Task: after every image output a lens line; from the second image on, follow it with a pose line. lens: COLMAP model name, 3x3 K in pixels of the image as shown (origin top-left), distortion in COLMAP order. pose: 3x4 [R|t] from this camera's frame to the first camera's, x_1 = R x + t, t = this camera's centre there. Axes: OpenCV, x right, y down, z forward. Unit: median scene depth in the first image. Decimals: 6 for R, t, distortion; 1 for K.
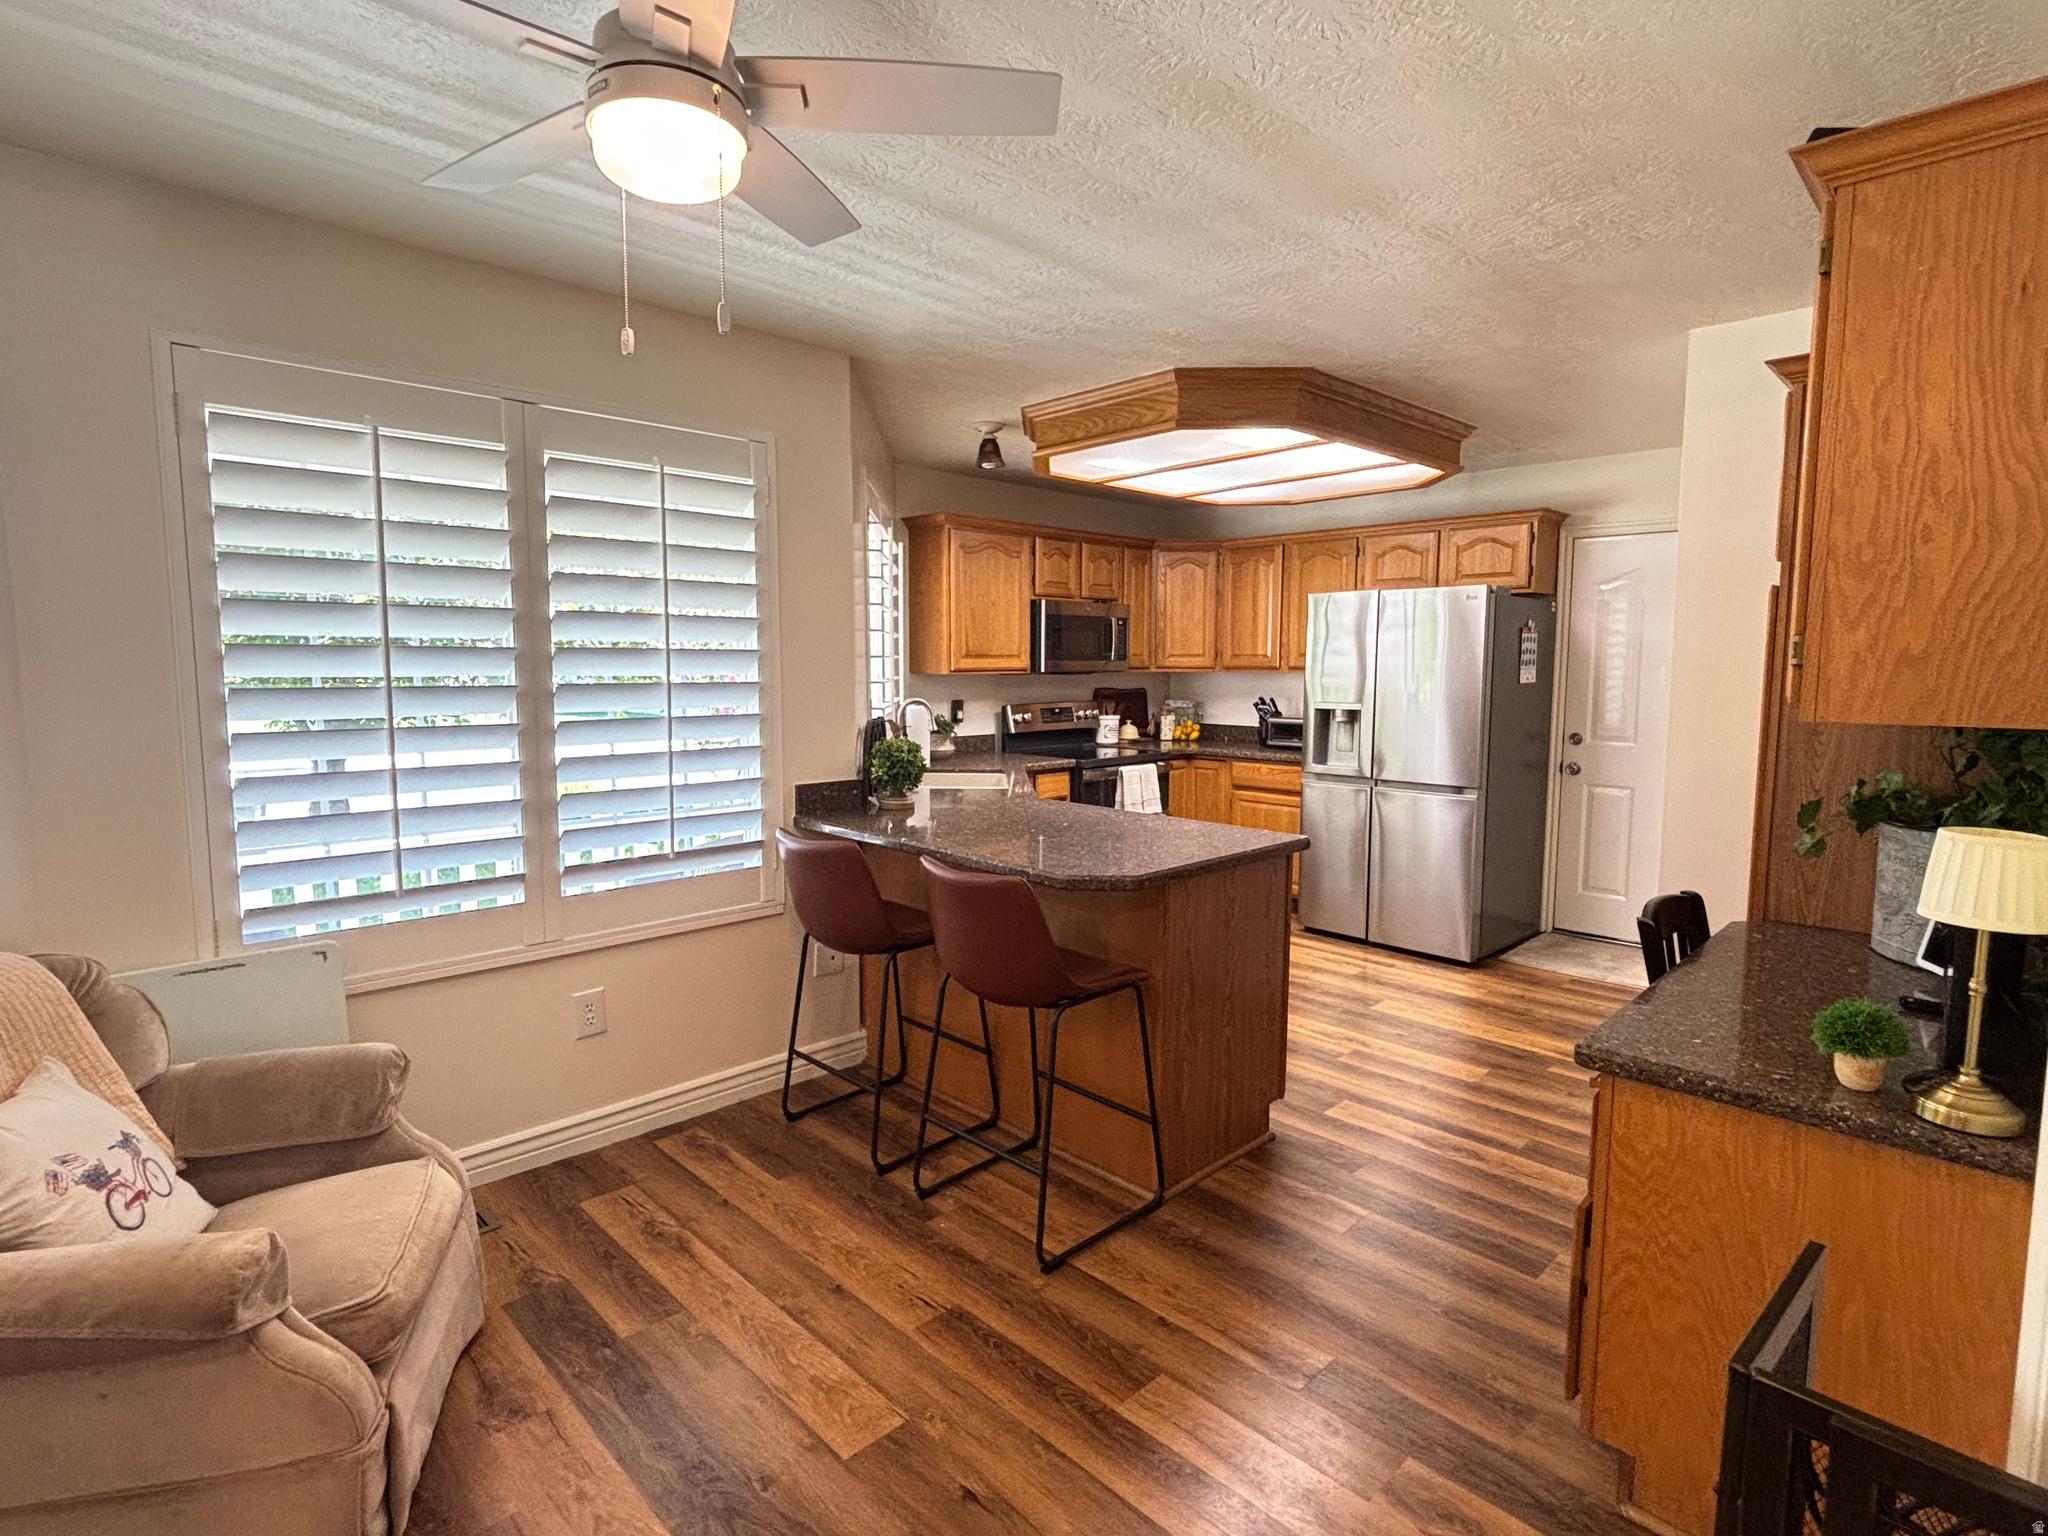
lens RADIAL K [[1020.0, 0, 1005.7], [0, 1020.0, 761.3], [0, 0, 1]] dist [-0.010815, -0.000490]
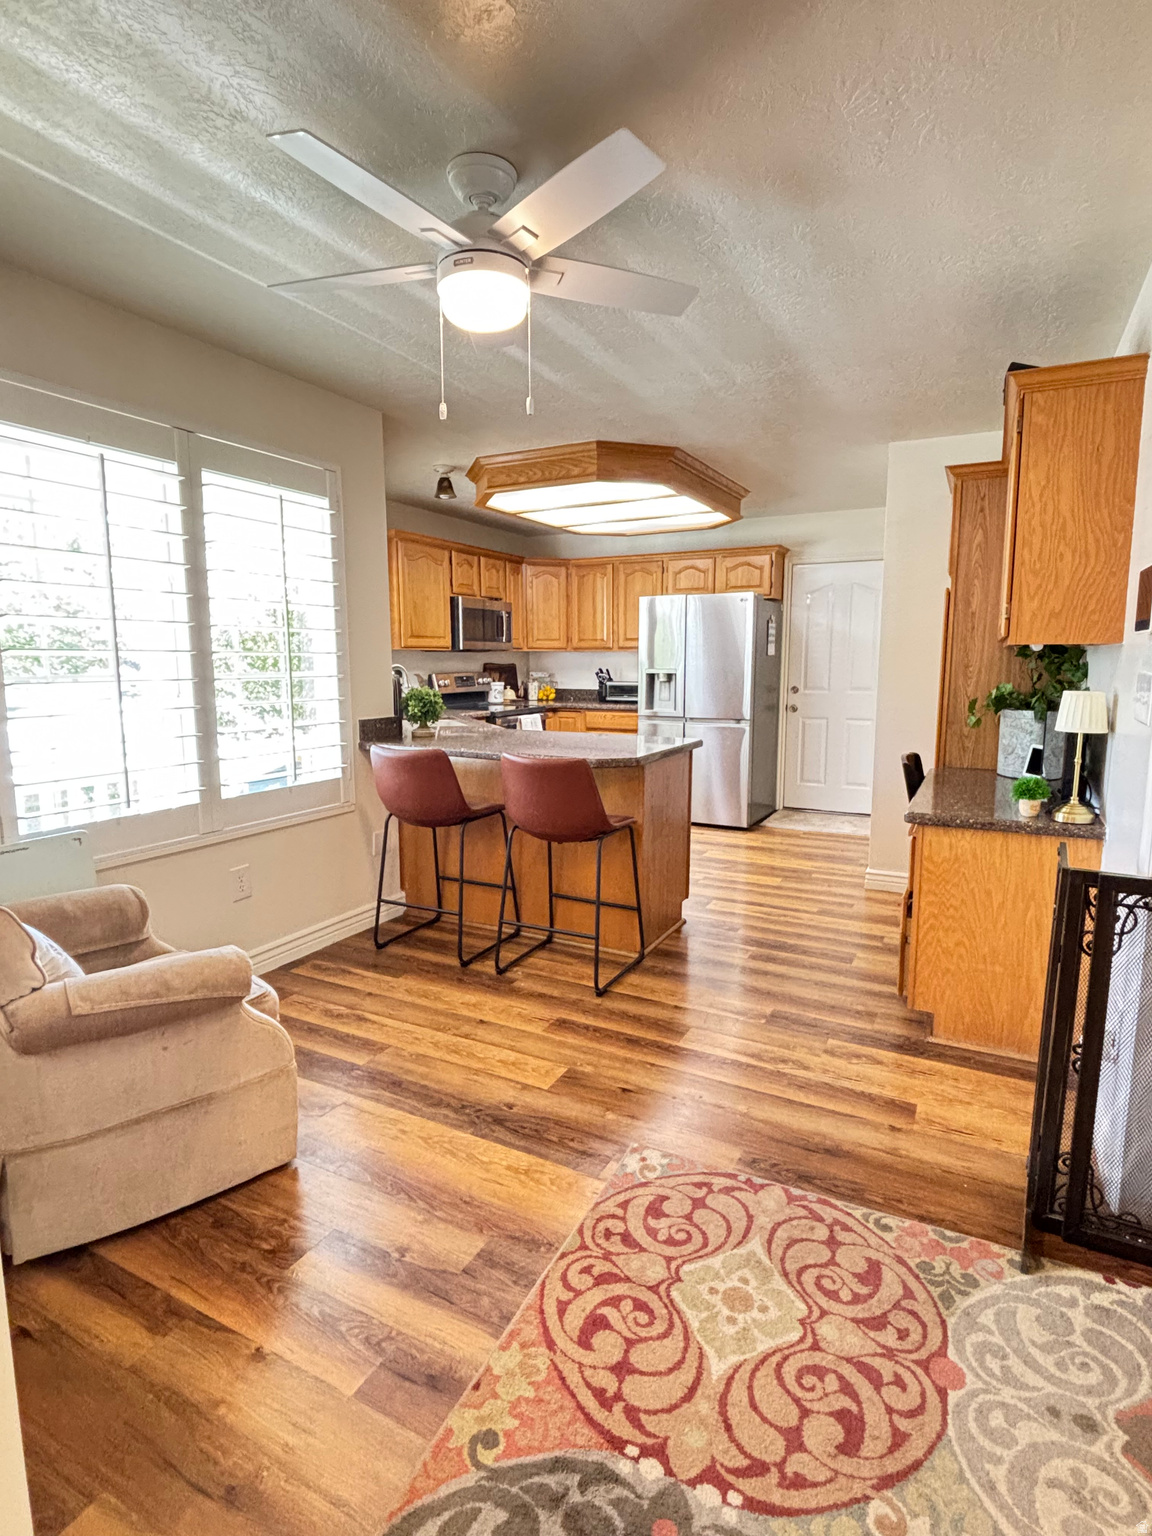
lens RADIAL K [[765.0, 0, 591.9], [0, 765.0, 768.4], [0, 0, 1]] dist [-0.010815, -0.000490]
pose [[0.949426, -0.048105, 0.310284, -0.219348], [0.032397, 0.997928, 0.055583, 0.040448], [-0.312315, -0.042720, 0.949018, -0.102945]]
